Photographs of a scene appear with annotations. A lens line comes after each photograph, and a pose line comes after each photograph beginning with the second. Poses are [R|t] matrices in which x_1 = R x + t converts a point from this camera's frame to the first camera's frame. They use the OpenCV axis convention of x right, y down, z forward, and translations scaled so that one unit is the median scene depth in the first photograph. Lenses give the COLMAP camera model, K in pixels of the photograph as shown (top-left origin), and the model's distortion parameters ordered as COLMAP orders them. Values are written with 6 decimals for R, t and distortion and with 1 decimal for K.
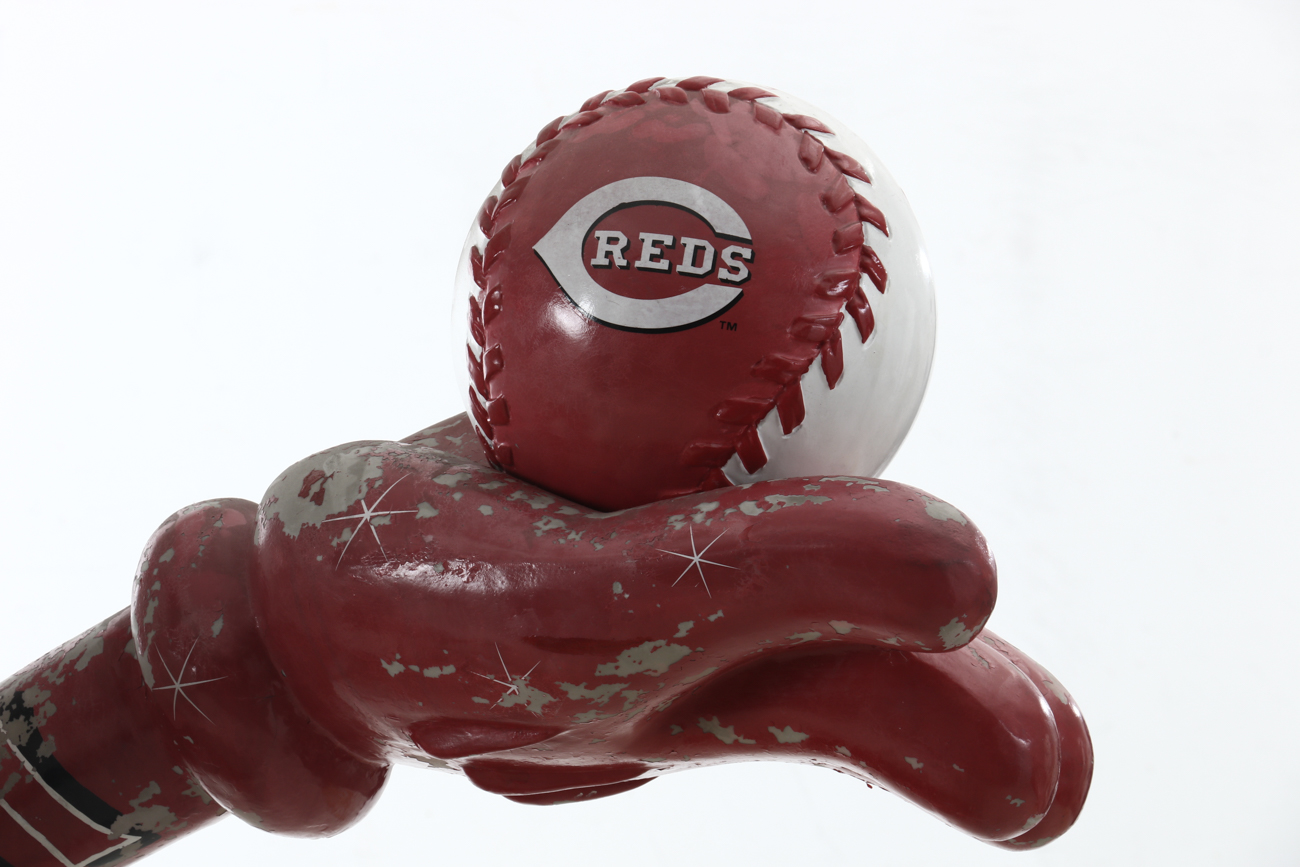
lens RADIAL K [[7923.5, 0, 650.1], [0, 7923.5, 433.8], [0, 0, 1]] dist [2.372885, 0.000000]
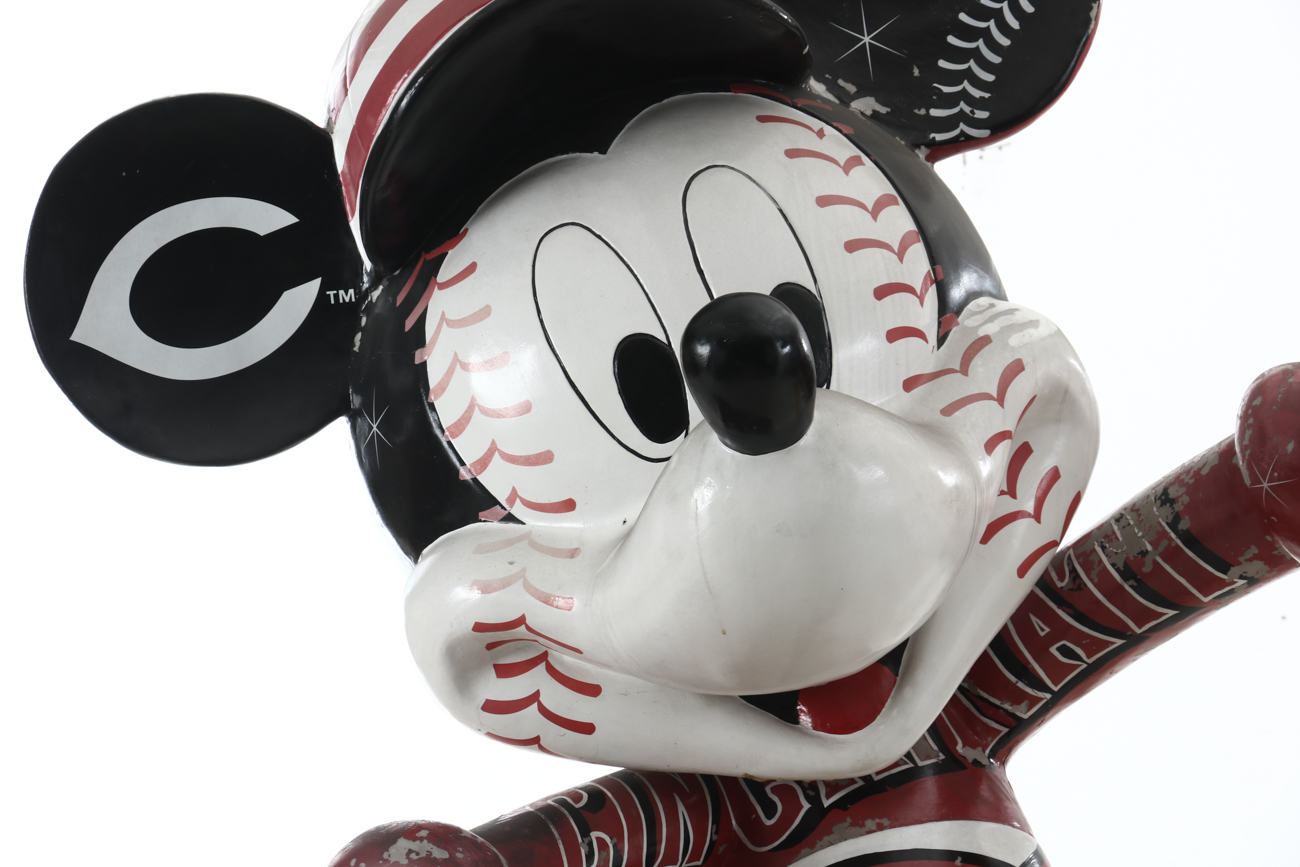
lens RADIAL K [[6531.6, 0, 650.0], [0, 6531.6, 433.6], [0, 0, 1]] dist [-0.188126, 0.000000]
pose [[0.985701, -0.006632, -0.168372, 0.036027], [0.011643, 0.999518, 0.028790, -0.016105], [0.168100, -0.030339, 0.985303, -0.262289]]
